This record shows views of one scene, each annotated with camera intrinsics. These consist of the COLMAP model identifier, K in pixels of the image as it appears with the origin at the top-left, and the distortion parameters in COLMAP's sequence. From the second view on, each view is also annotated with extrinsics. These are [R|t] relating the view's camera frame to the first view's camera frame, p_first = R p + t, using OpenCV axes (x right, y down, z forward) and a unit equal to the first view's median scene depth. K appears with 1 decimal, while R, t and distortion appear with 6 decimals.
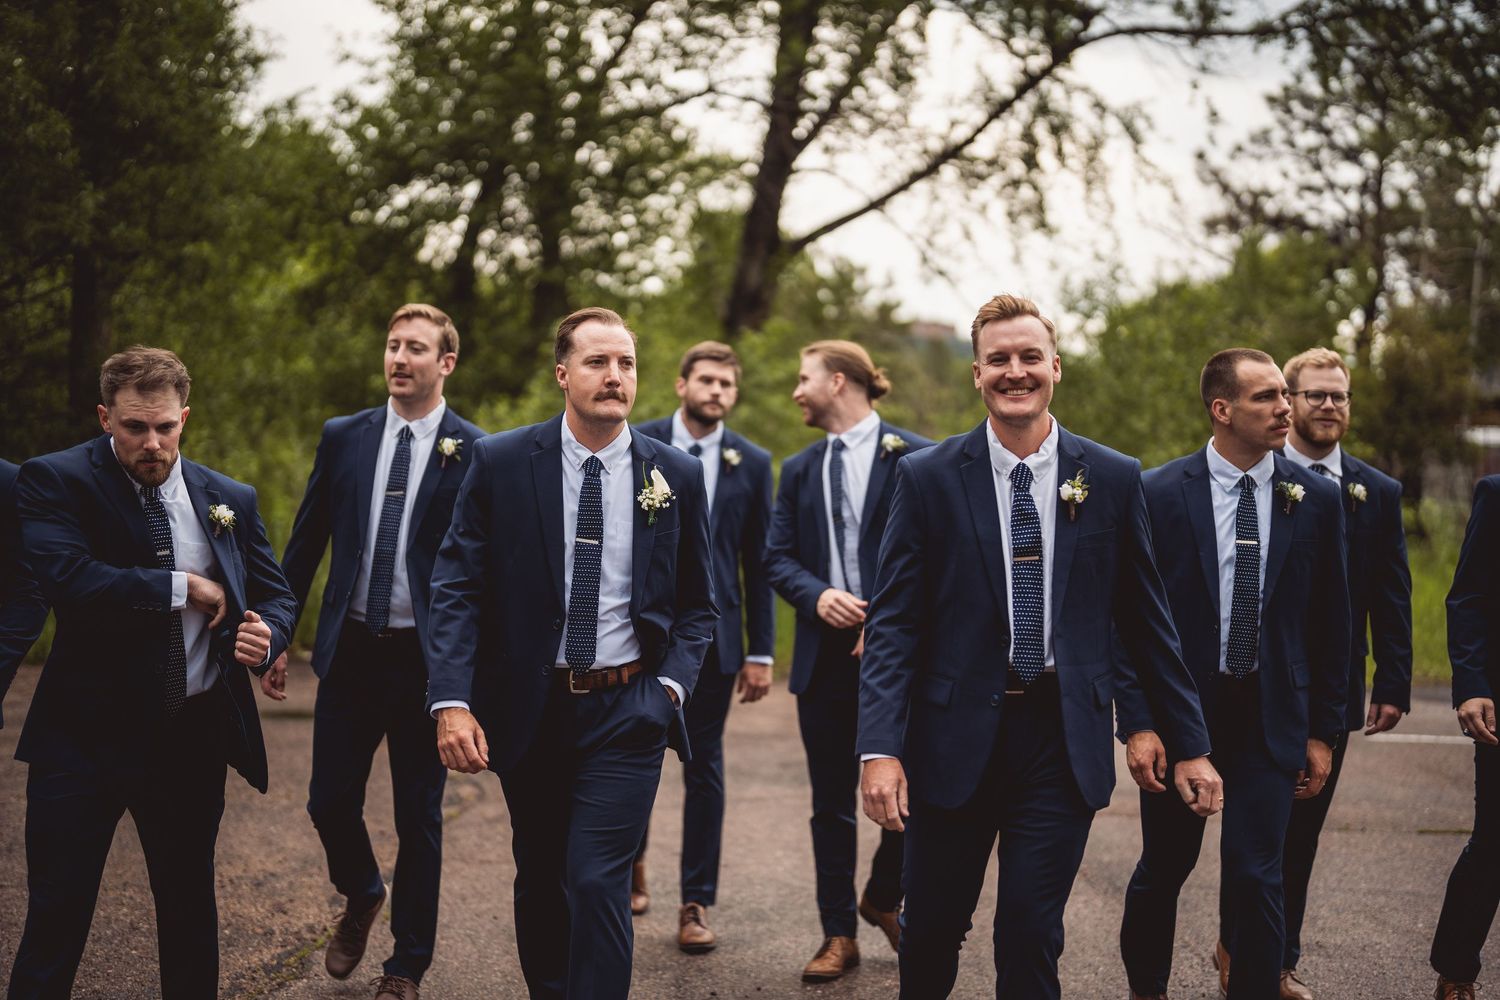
lens RADIAL K [[2088.9, 0, 750.0], [0, 2088.9, 500.0], [0, 0, 1]] dist [-0.176587, 1.249716]
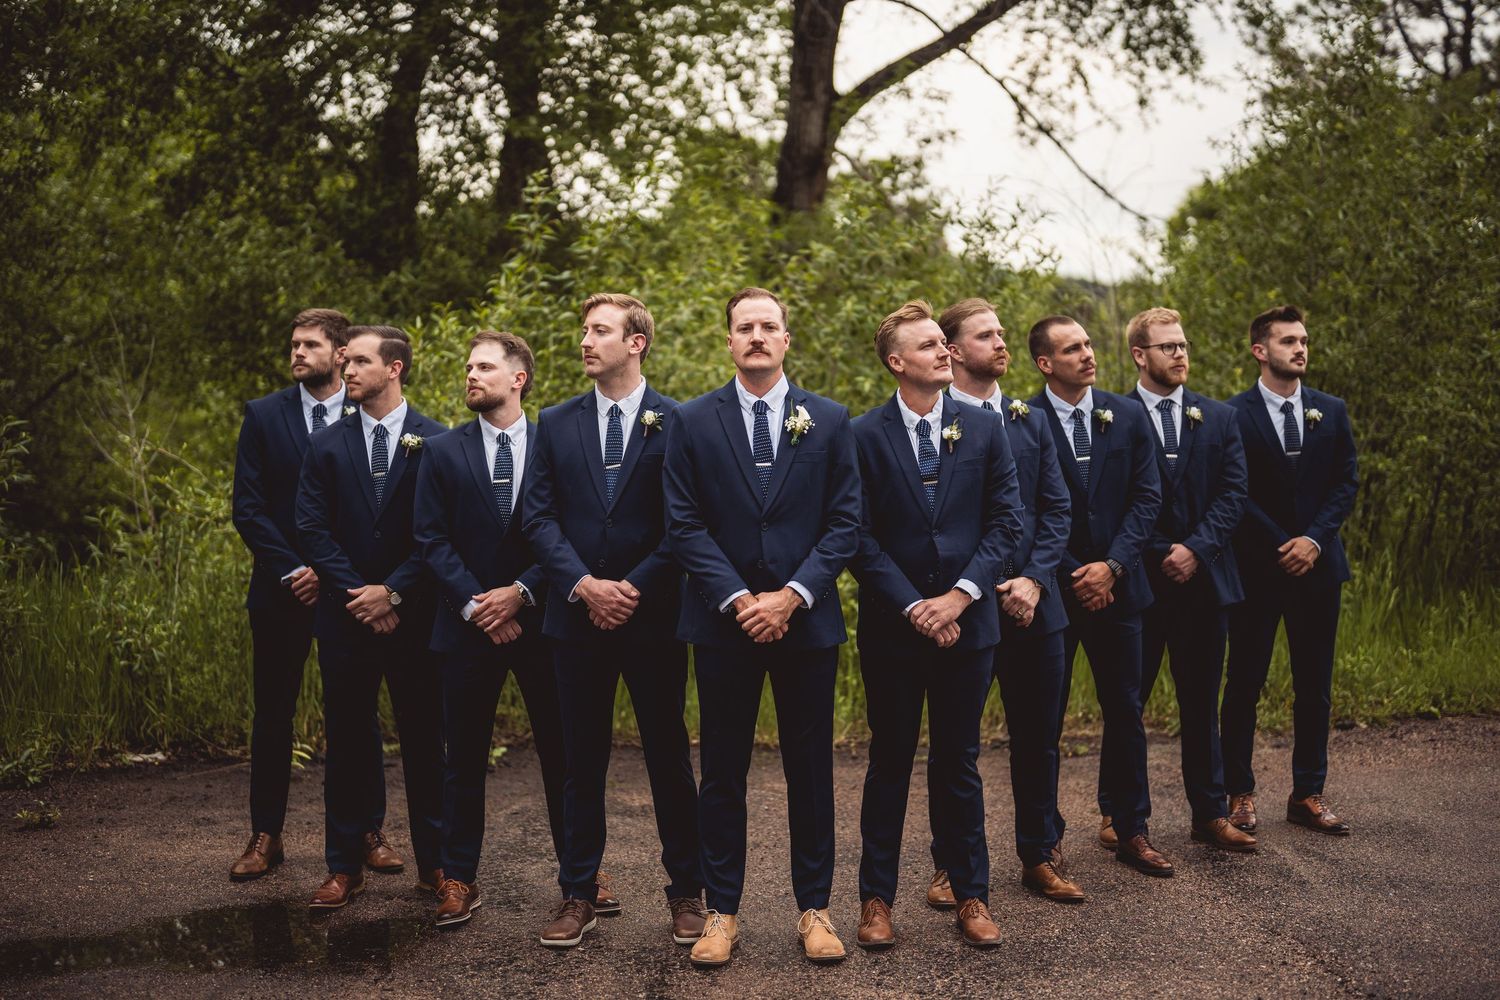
lens RADIAL K [[2086.0, 0, 724.2], [0, 2086.0, 501.1], [0, 0, 1]] dist [-0.176486, 1.238589]
pose [[0.998735, -0.048932, -0.011597, -0.022443], [0.049297, 0.998219, 0.033606, -0.005768], [0.009932, -0.034135, 0.999368, 0.251512]]
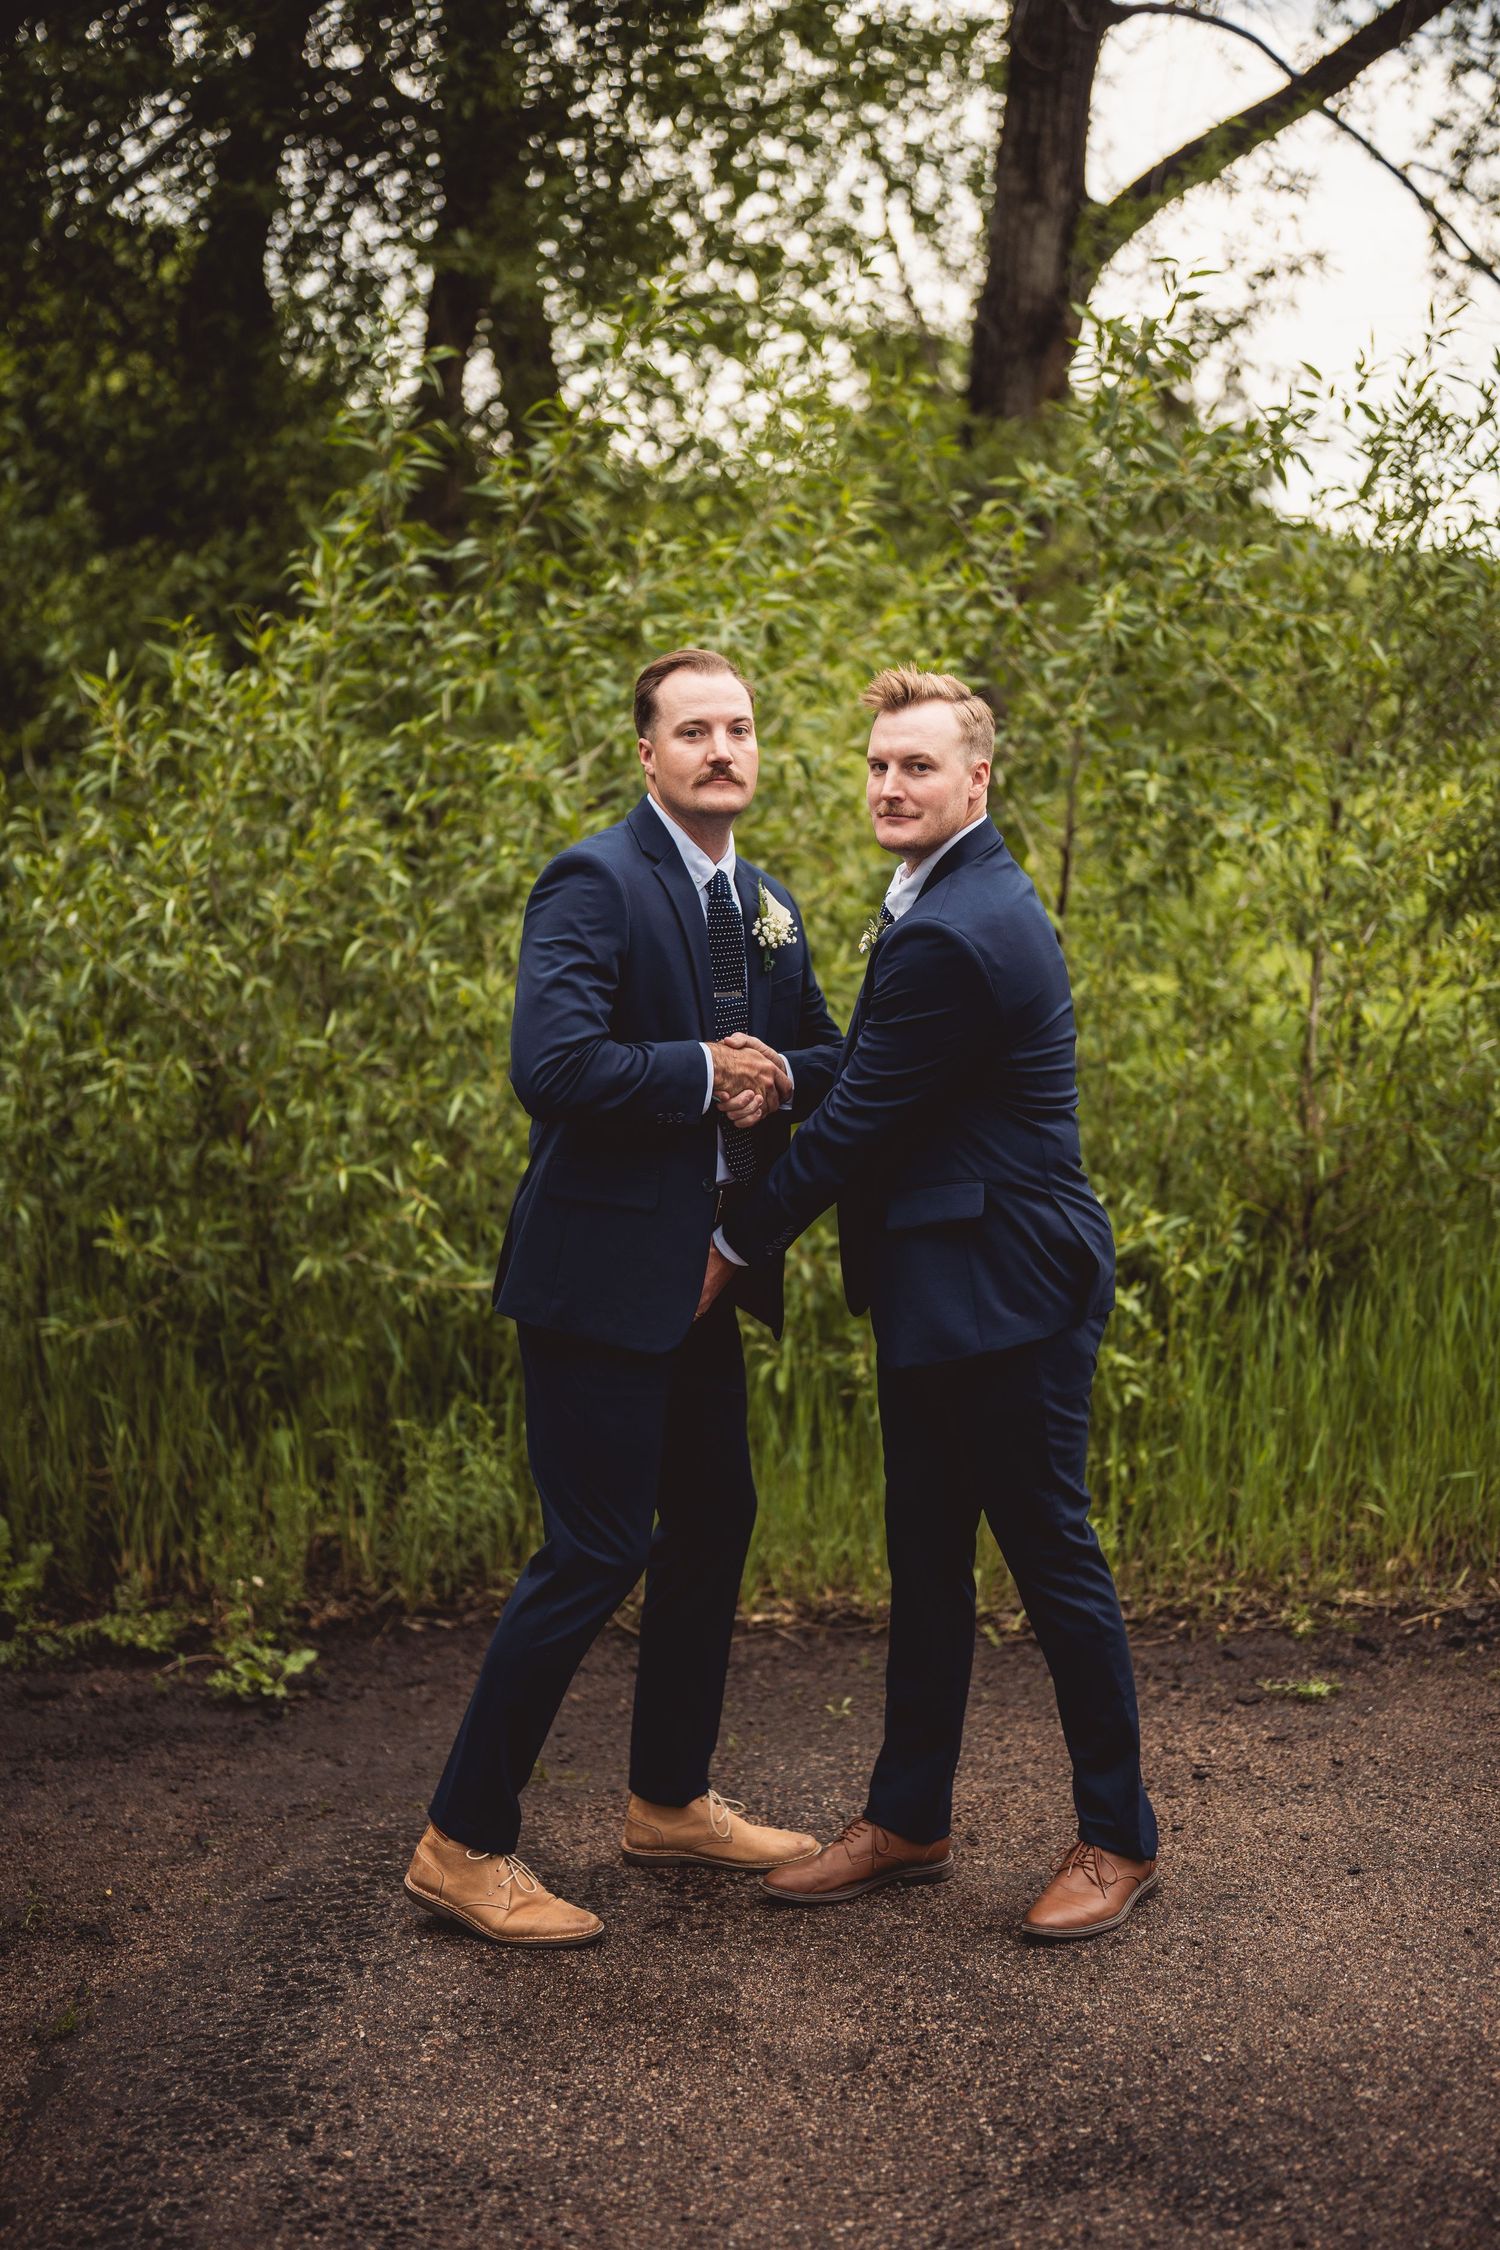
lens RADIAL K [[3126.9, 0, 757.4], [0, 3126.9, 1146.3], [0, 0, 1]] dist [-0.169064, 1.179047]
pose [[0.995779, -0.056728, -0.072157, -0.014526], [0.064217, 0.992280, 0.106097, -0.013077], [0.065581, -0.110283, 0.991734, 0.383349]]
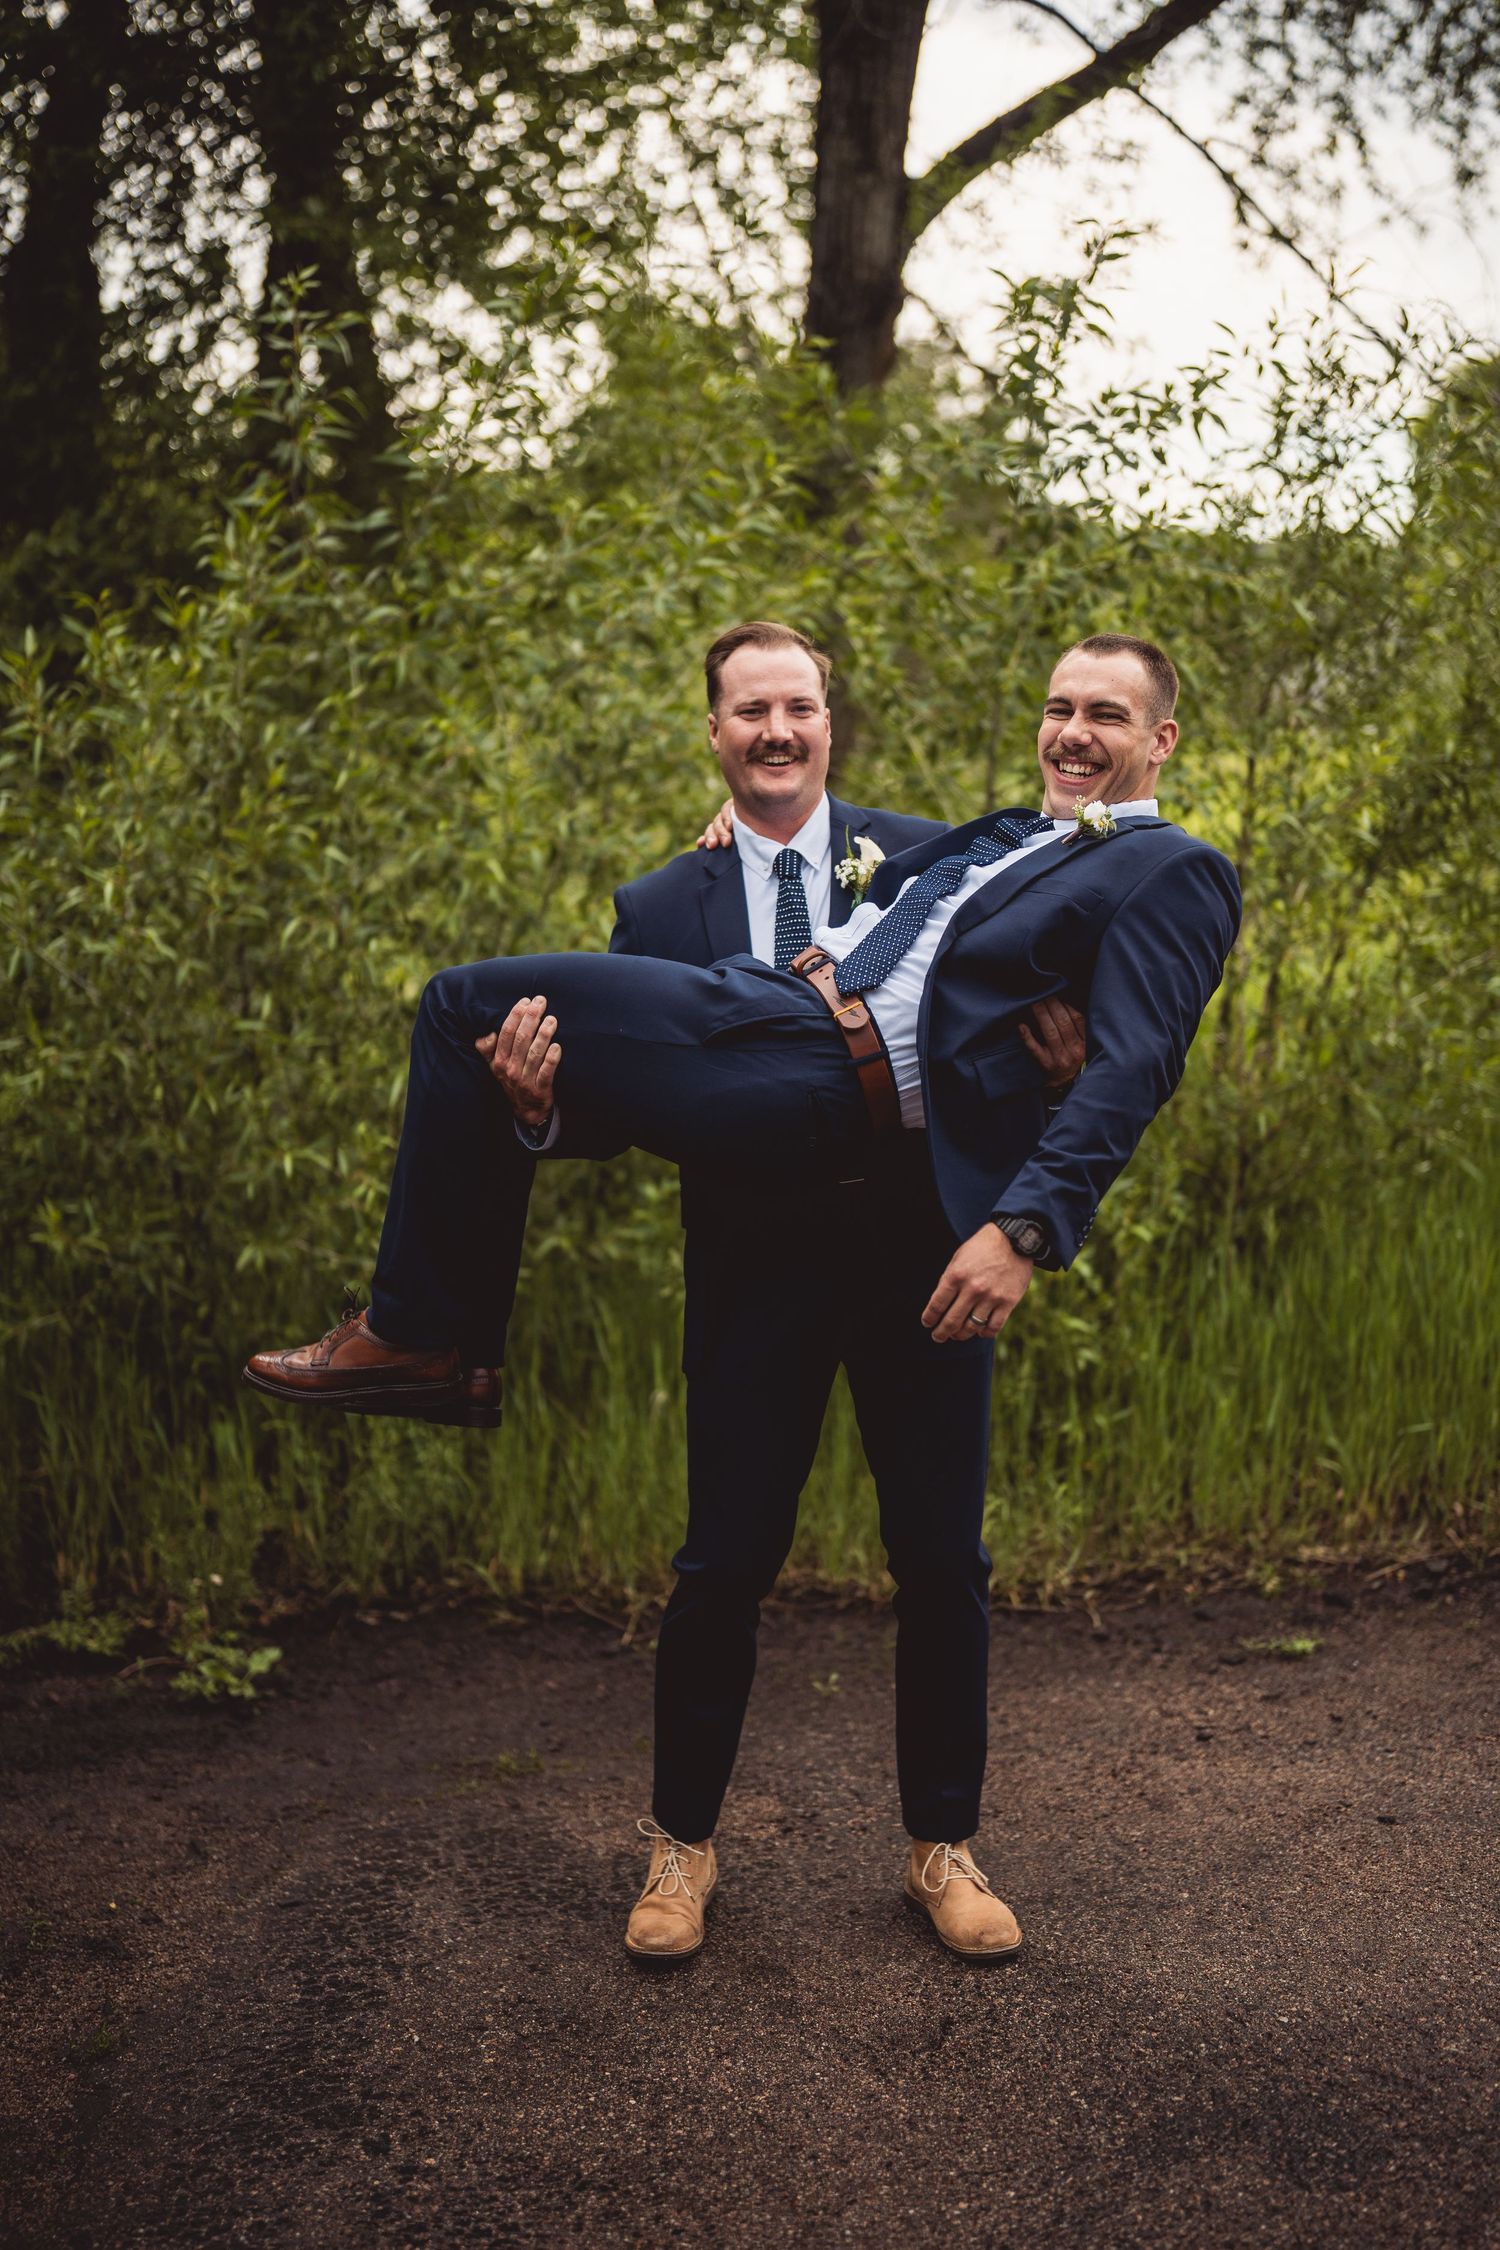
lens RADIAL K [[3129.0, 0, 763.7], [0, 3129.0, 1130.9], [0, 0, 1]] dist [-0.176486, 1.238589]
pose [[0.996434, -0.084060, 0.007229, -0.029584], [0.082716, 0.990187, 0.112641, -0.013107], [-0.016627, -0.111642, 0.993609, 0.385907]]
